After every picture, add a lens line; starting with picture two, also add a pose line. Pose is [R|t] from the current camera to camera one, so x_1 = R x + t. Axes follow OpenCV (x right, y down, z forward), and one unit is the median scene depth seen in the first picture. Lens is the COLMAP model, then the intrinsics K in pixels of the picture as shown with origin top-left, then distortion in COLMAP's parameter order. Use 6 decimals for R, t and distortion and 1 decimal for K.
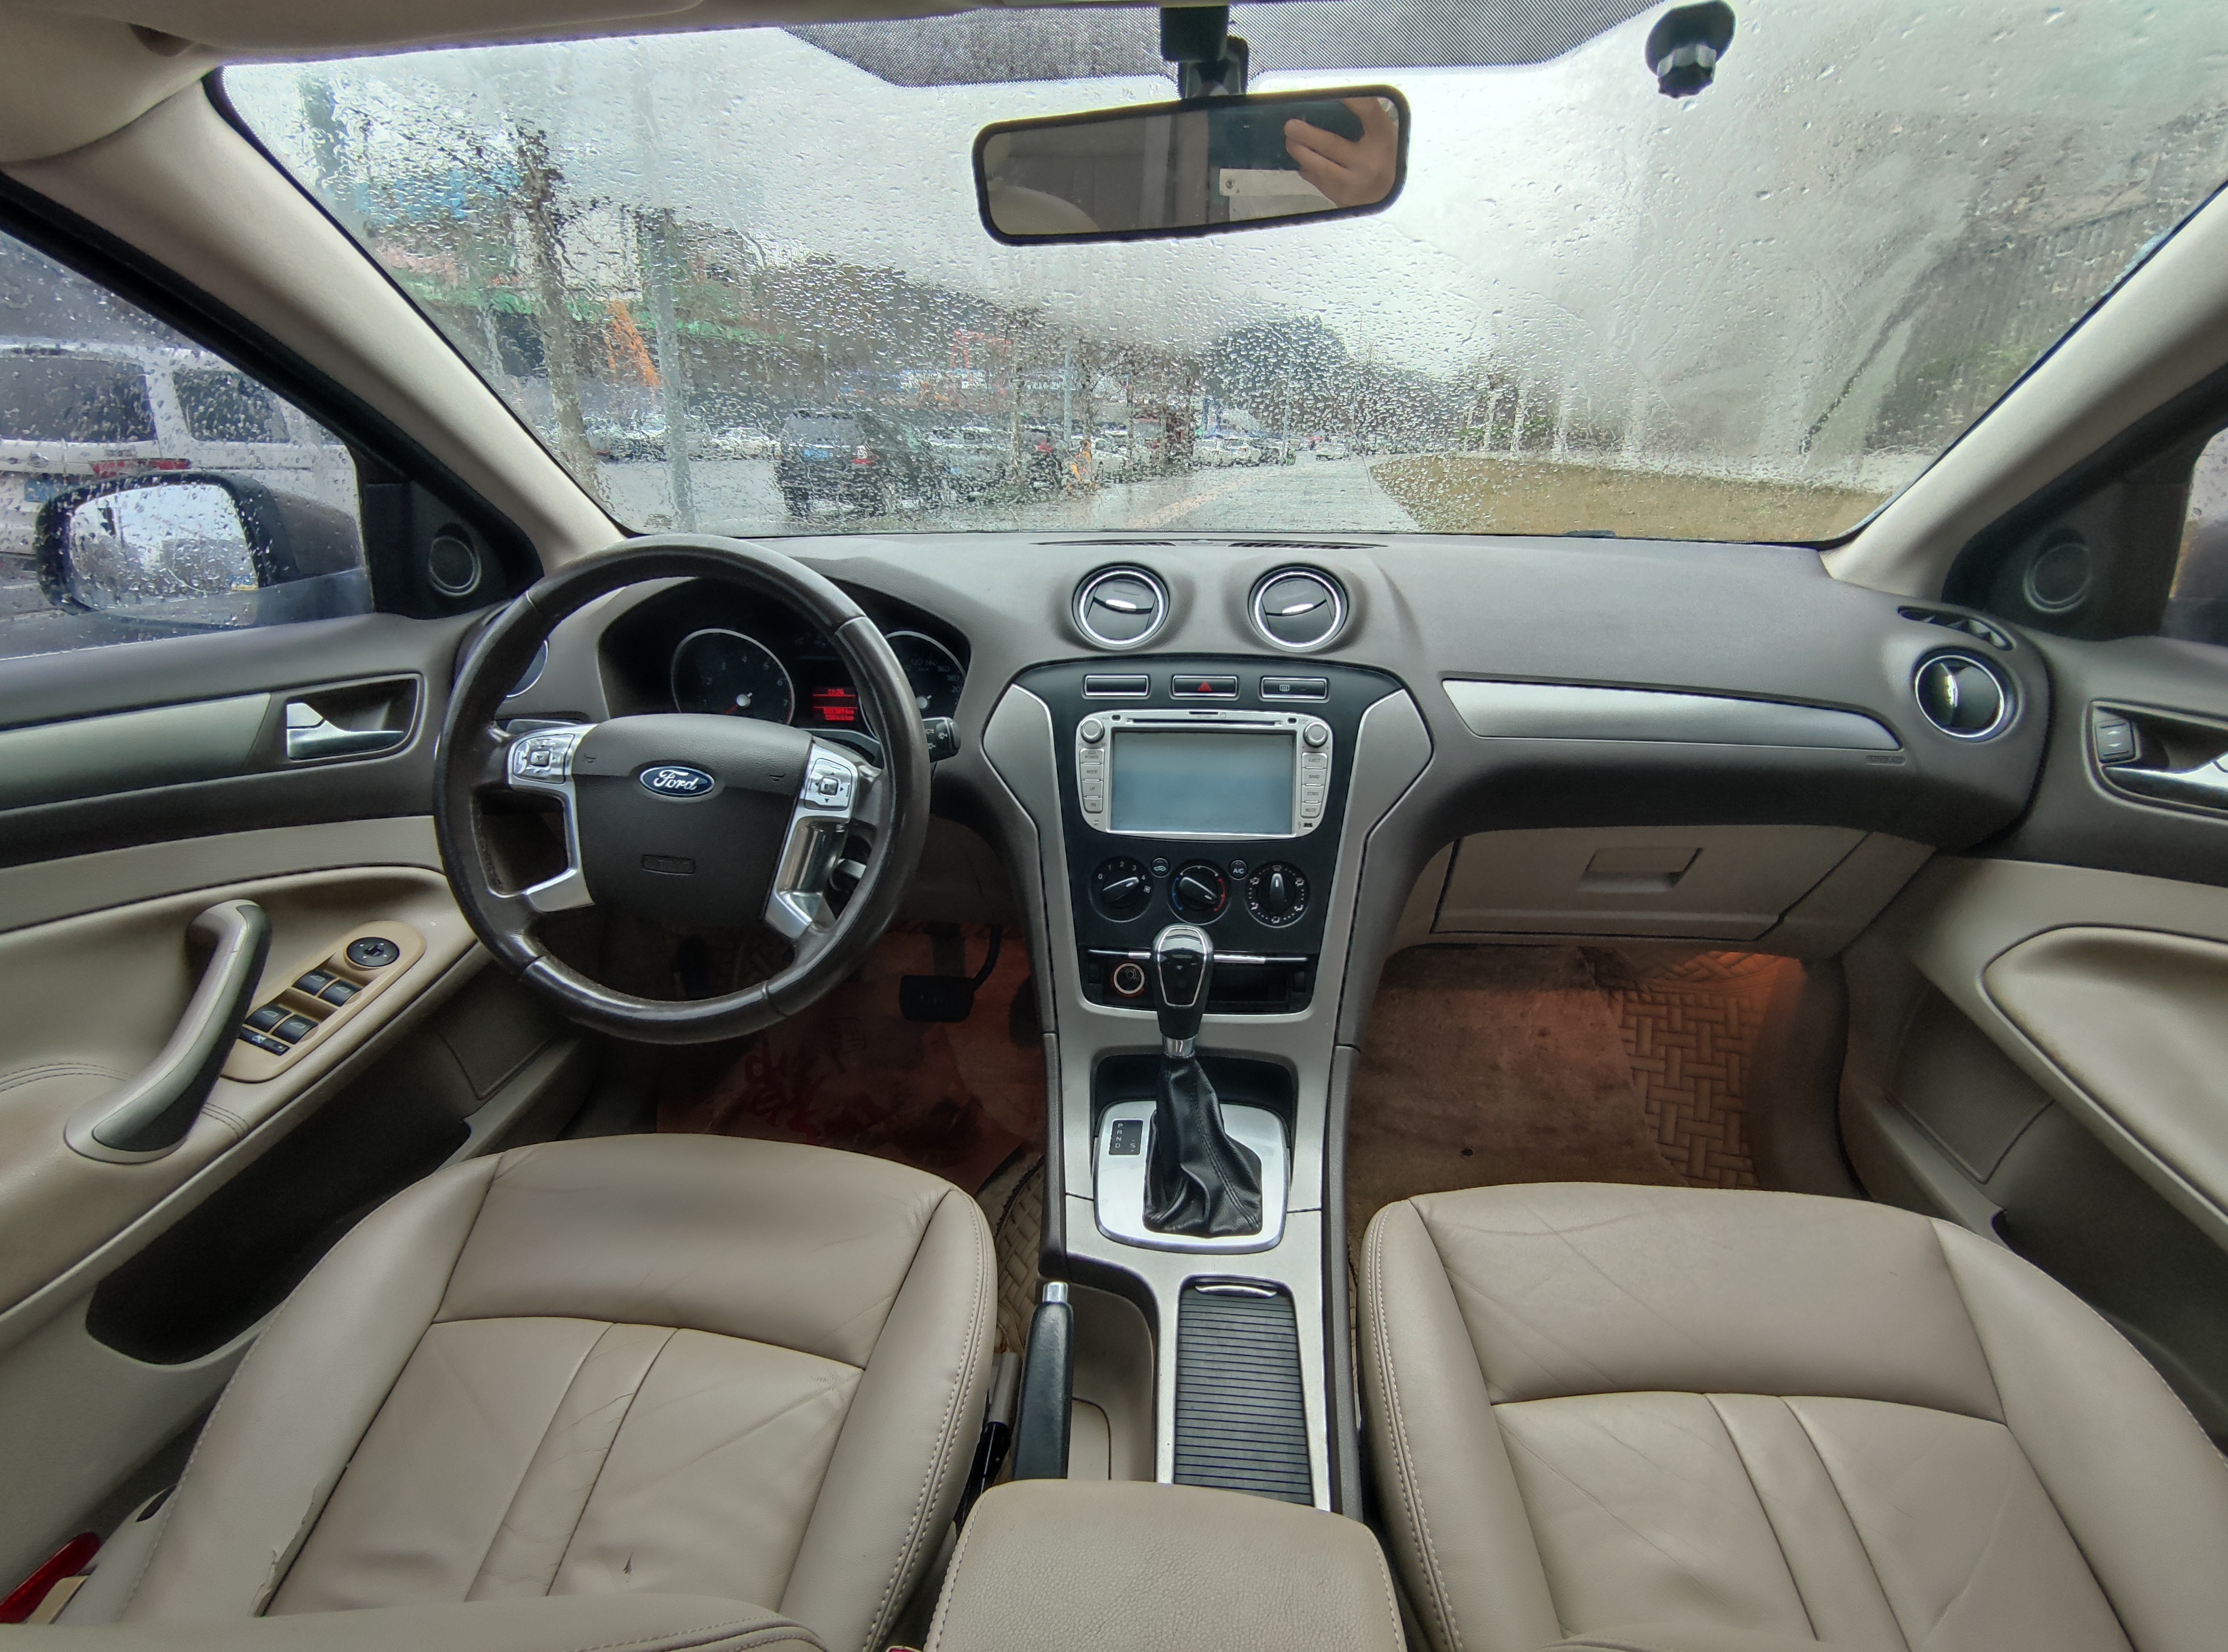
lens RADIAL K [[1001.0, 0, 1127.0], [0, 1001.0, 826.3], [0, 0, 1]] dist [-0.000146, 0.000716]
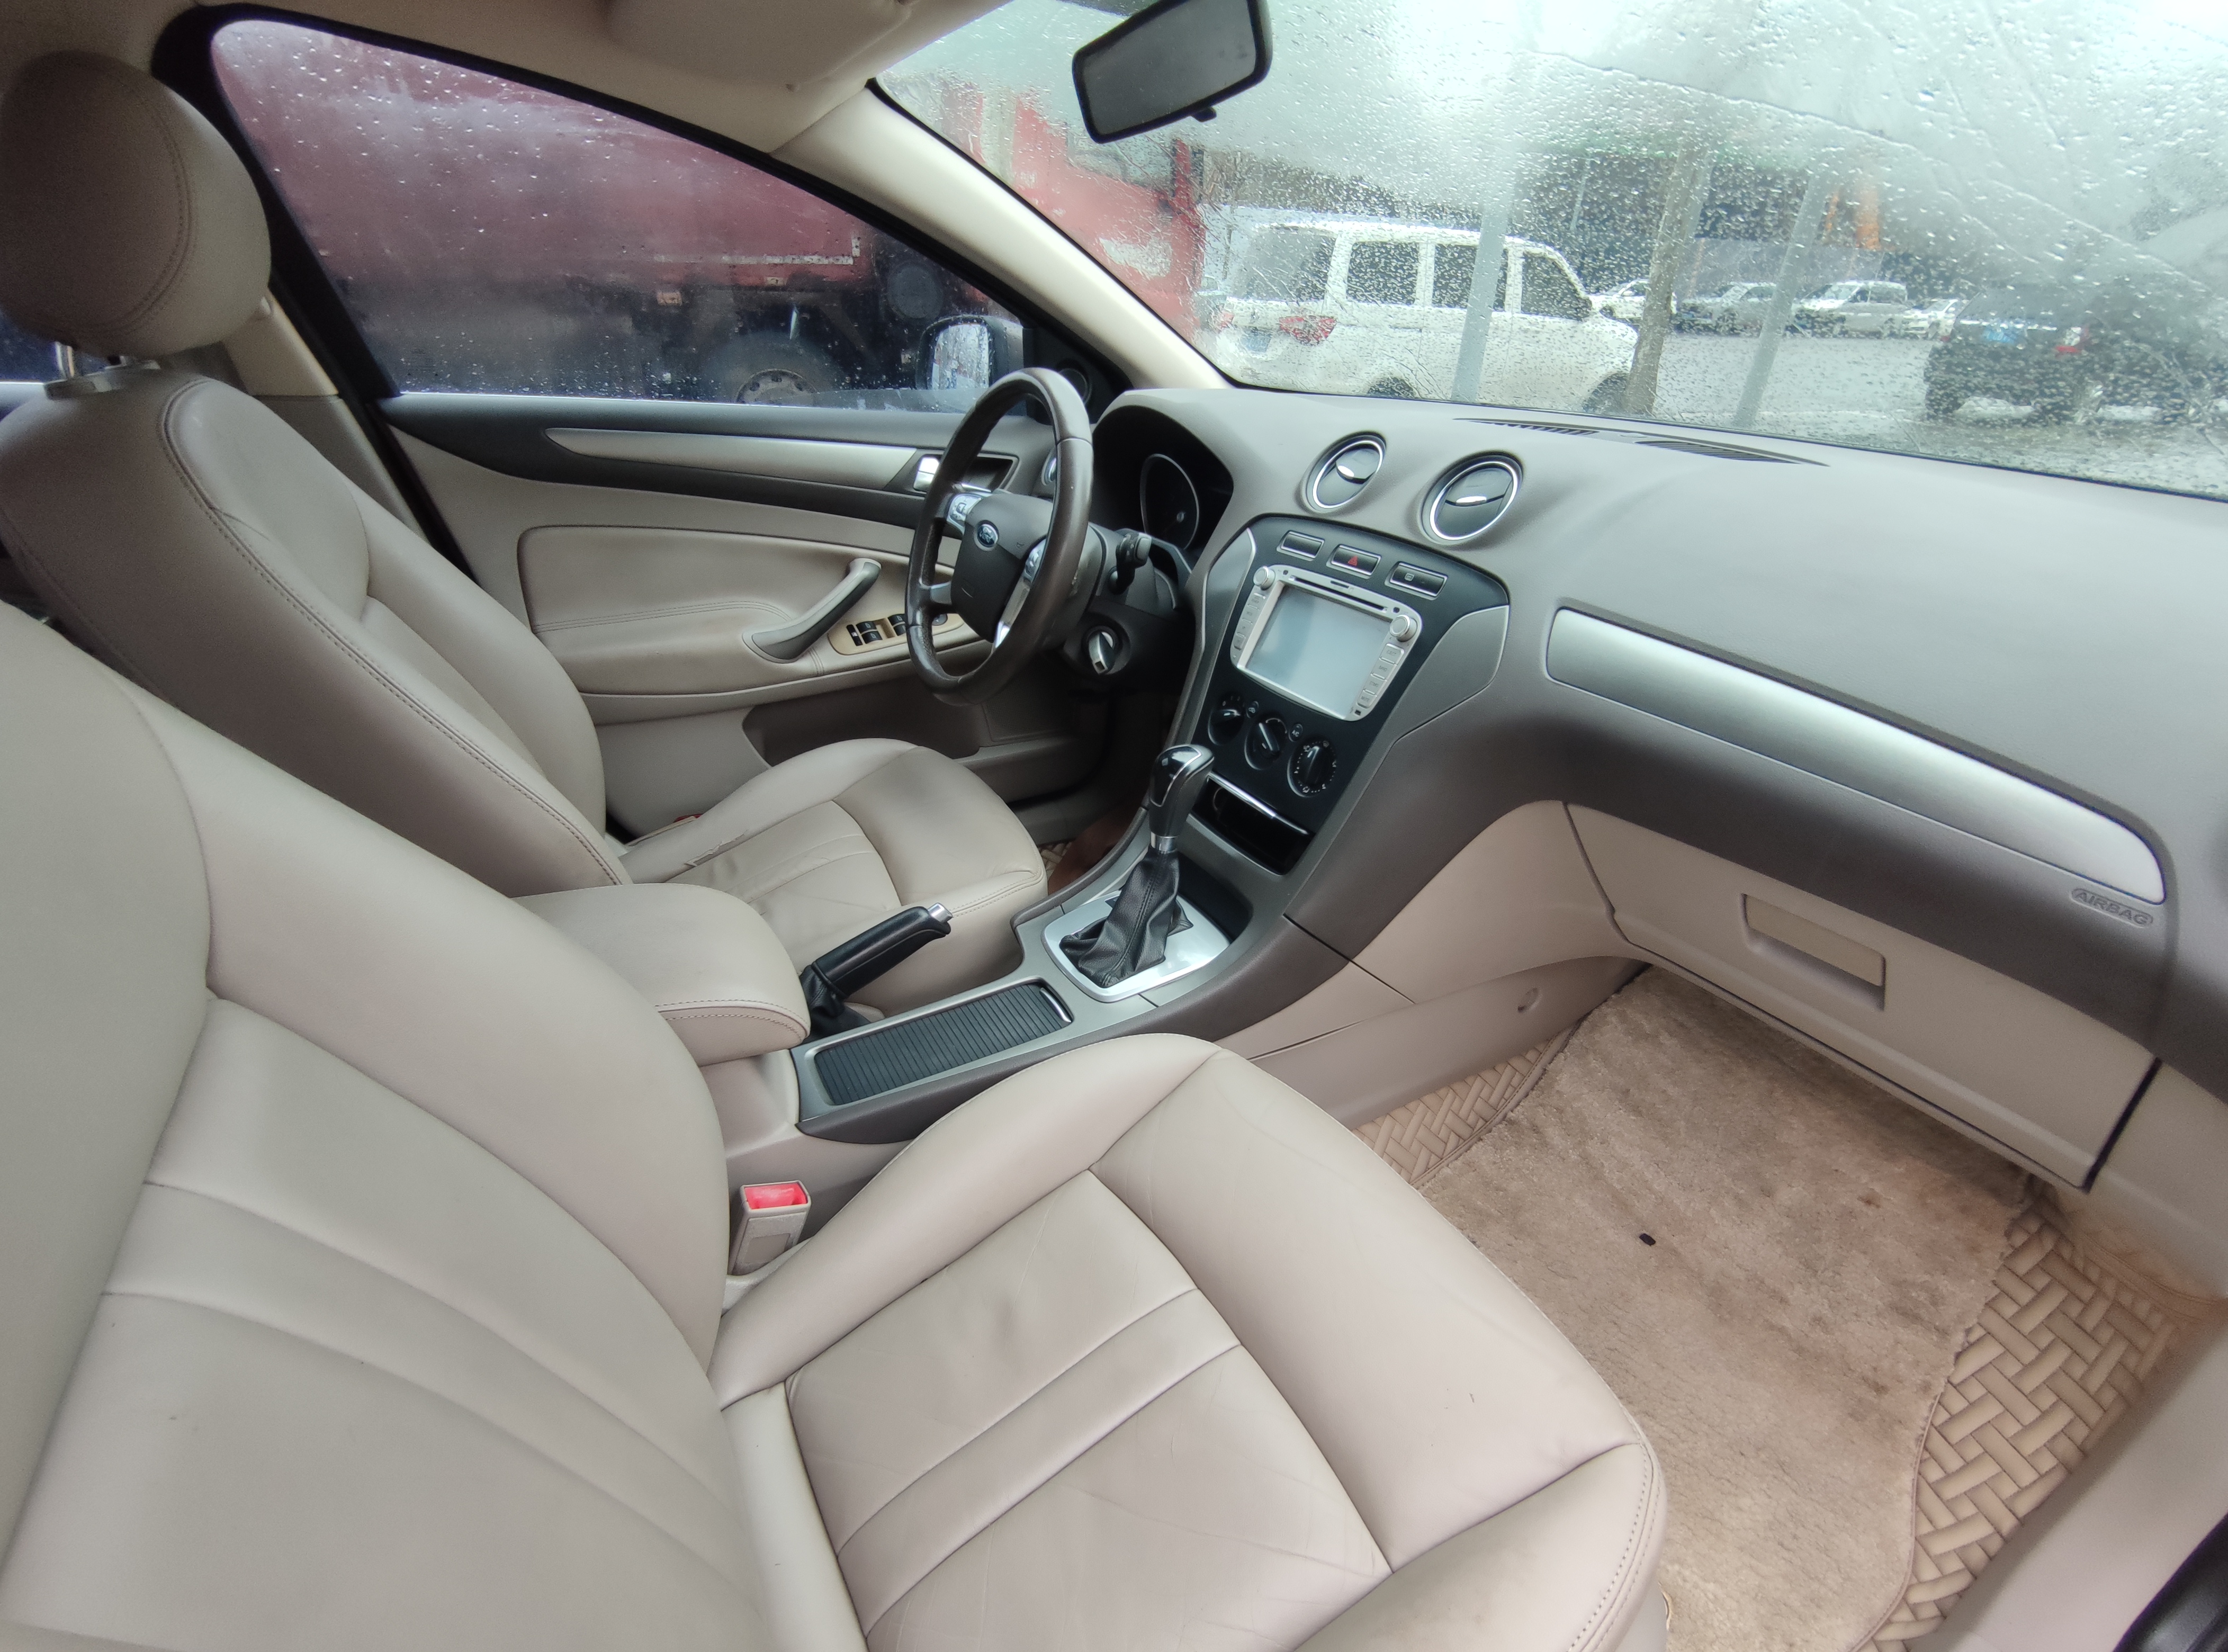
lens RADIAL K [[1001.0, 0, 1107.4], [0, 1001.0, 829.1], [0, 0, 1]] dist [-0.000146, 0.000716]
pose [[0.572690, 0.395860, -0.717859, 0.791551], [-0.315195, 0.914696, 0.252950, -0.068159], [0.756755, 0.081404, 0.648610, 0.165790]]
